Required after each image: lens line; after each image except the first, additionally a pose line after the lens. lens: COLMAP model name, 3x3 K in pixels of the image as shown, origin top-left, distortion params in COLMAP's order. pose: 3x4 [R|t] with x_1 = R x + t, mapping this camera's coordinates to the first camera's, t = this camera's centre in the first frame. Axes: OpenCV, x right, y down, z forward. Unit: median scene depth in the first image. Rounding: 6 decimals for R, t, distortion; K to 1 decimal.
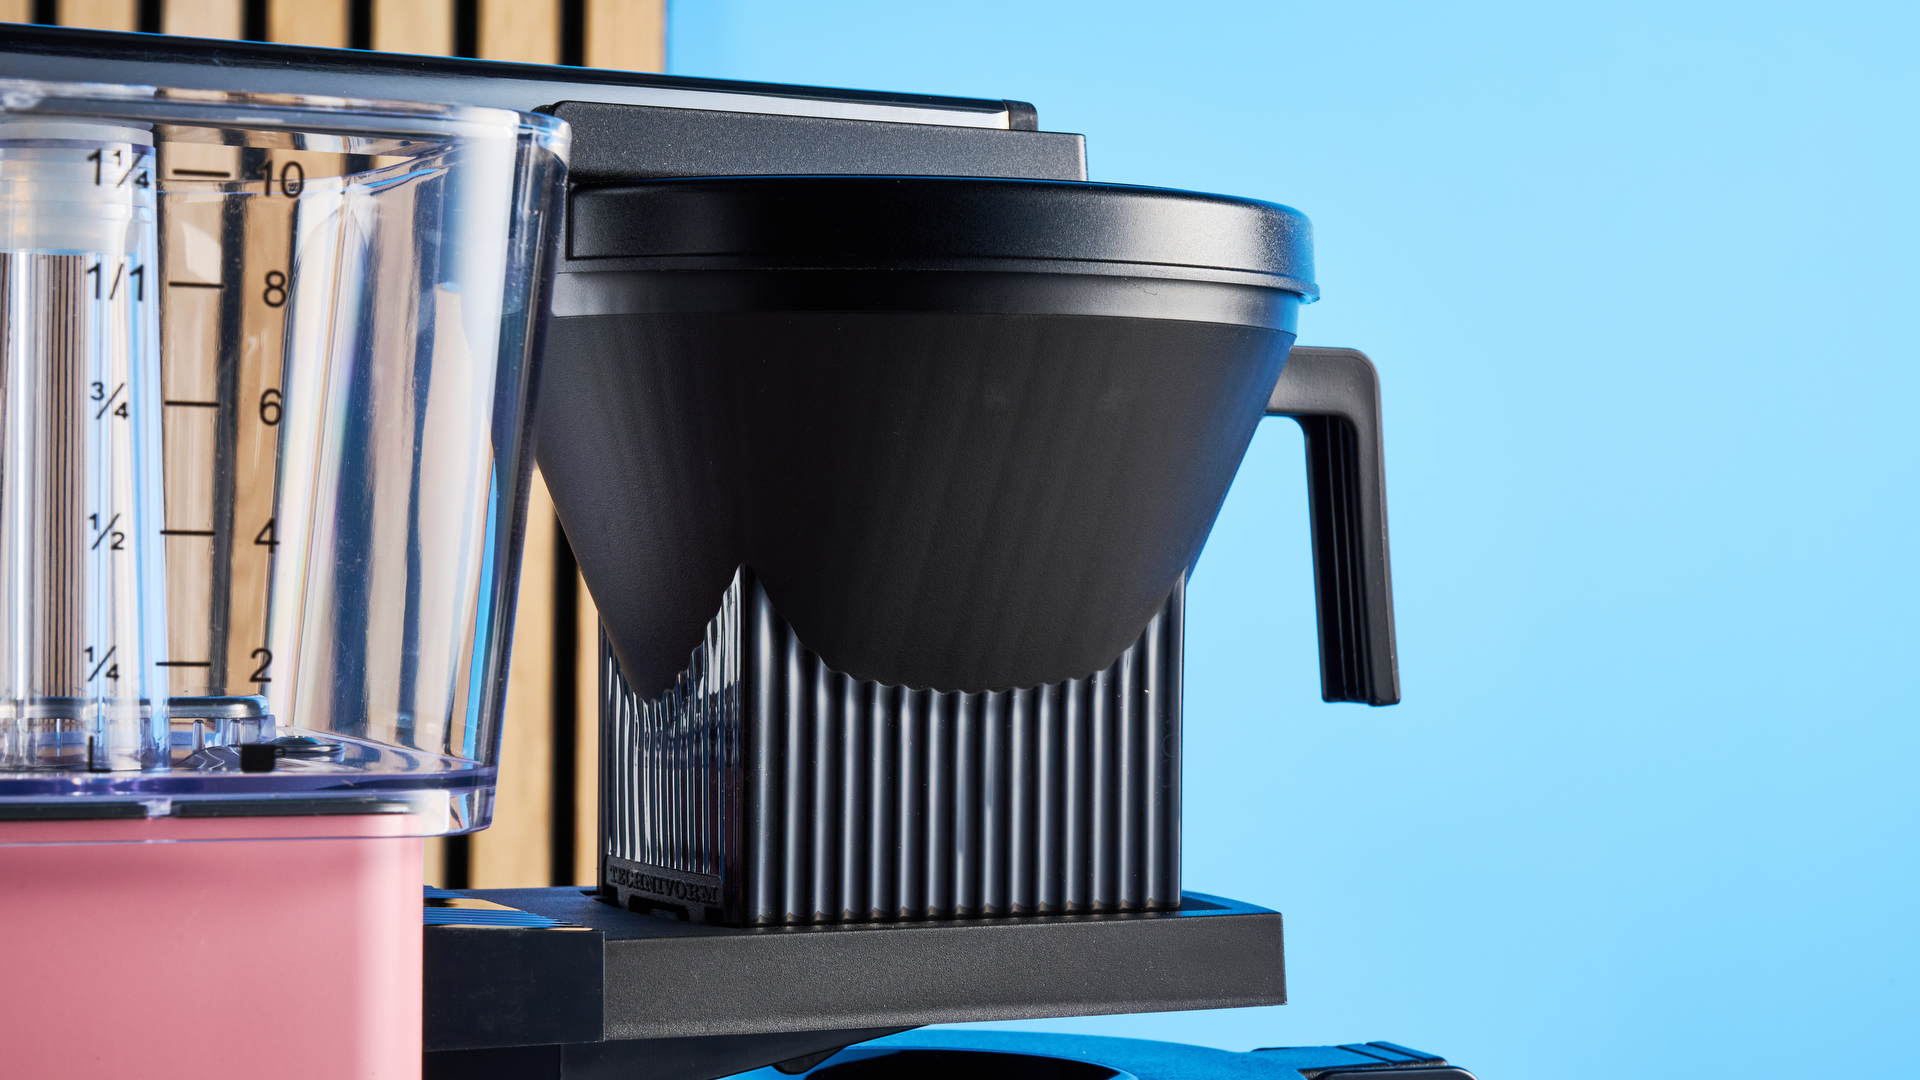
lens RADIAL K [[3908.5, 0, 960.0], [0, 3908.5, 540.0], [0, 0, 1]] dist [-0.011301, -0.241461]
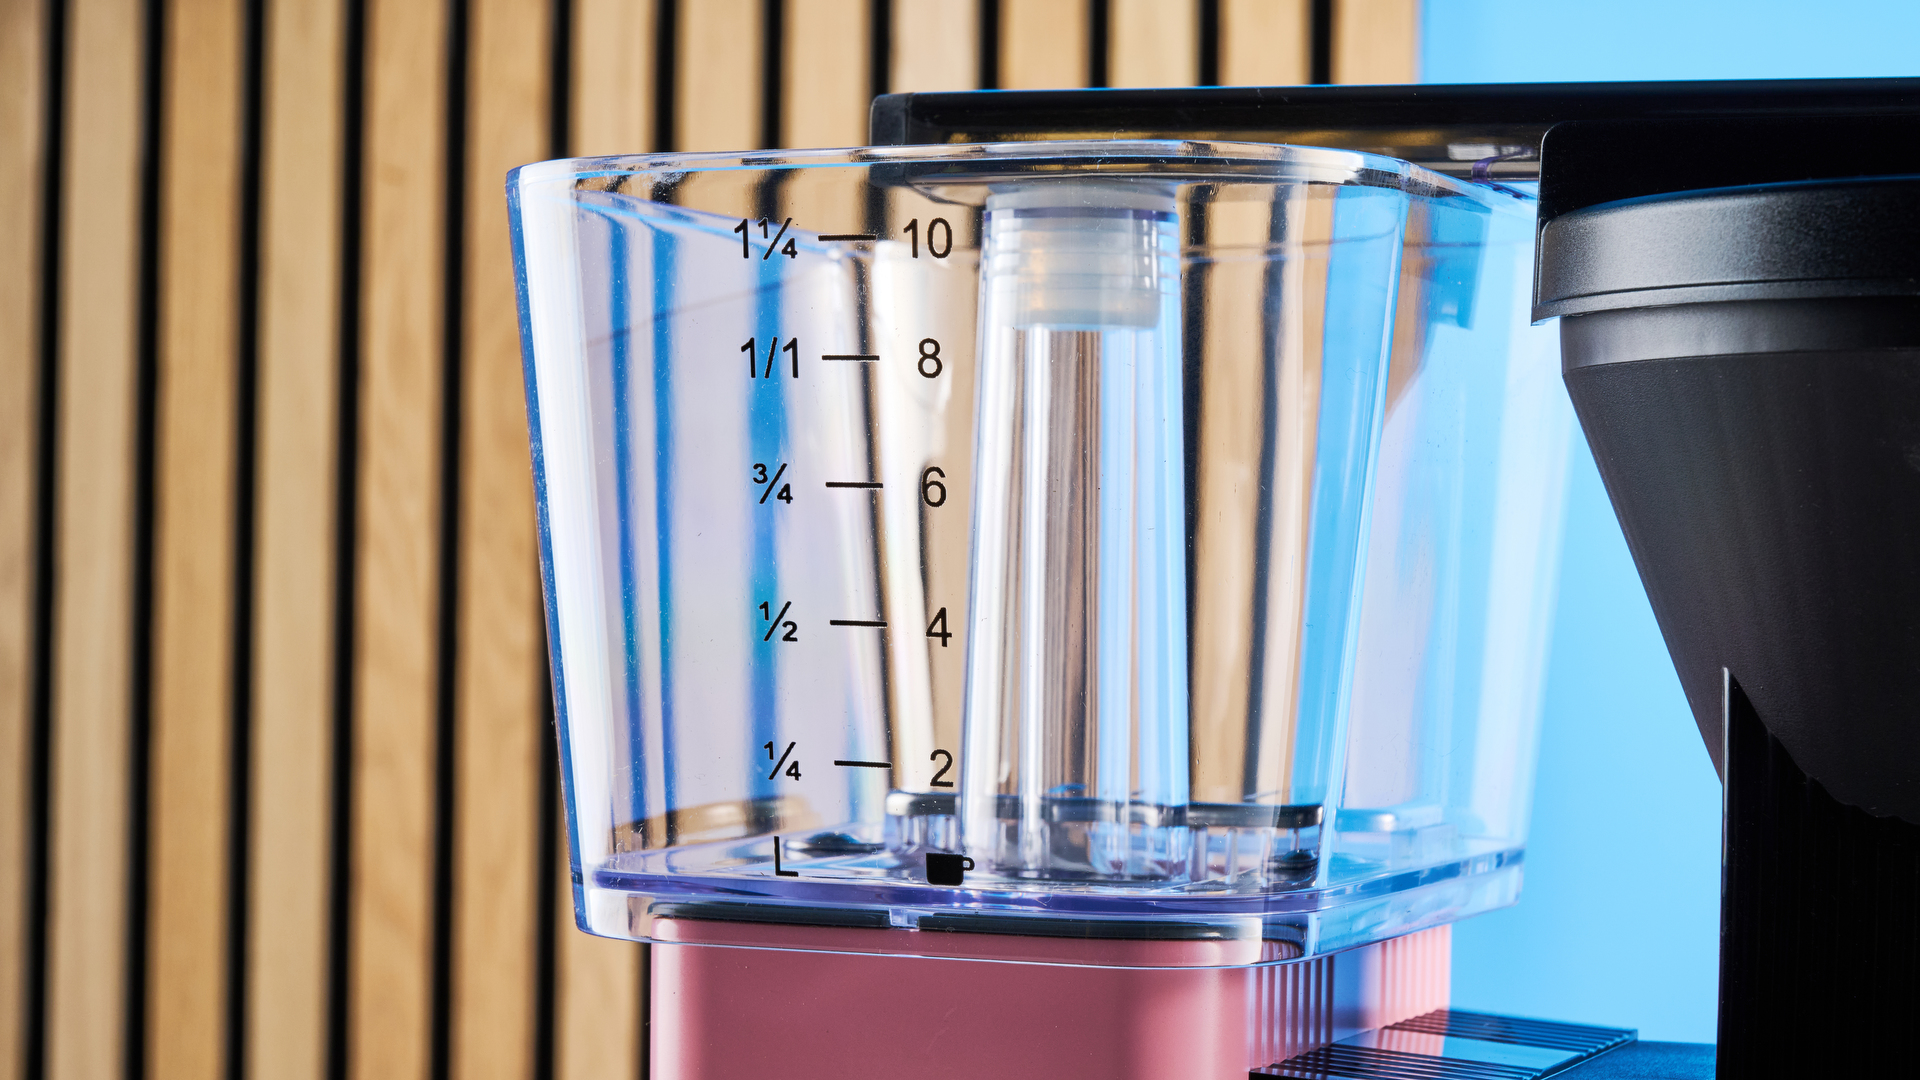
lens RADIAL K [[3908.5, 0, 960.0], [0, 3908.5, 540.0], [0, 0, 1]] dist [-0.011301, -0.241461]
pose [[0.718122, -0.010008, -0.695845, 0.468459], [-0.006085, 0.999768, -0.020659, -0.002559], [0.695890, 0.019070, 0.717895, 0.345861]]
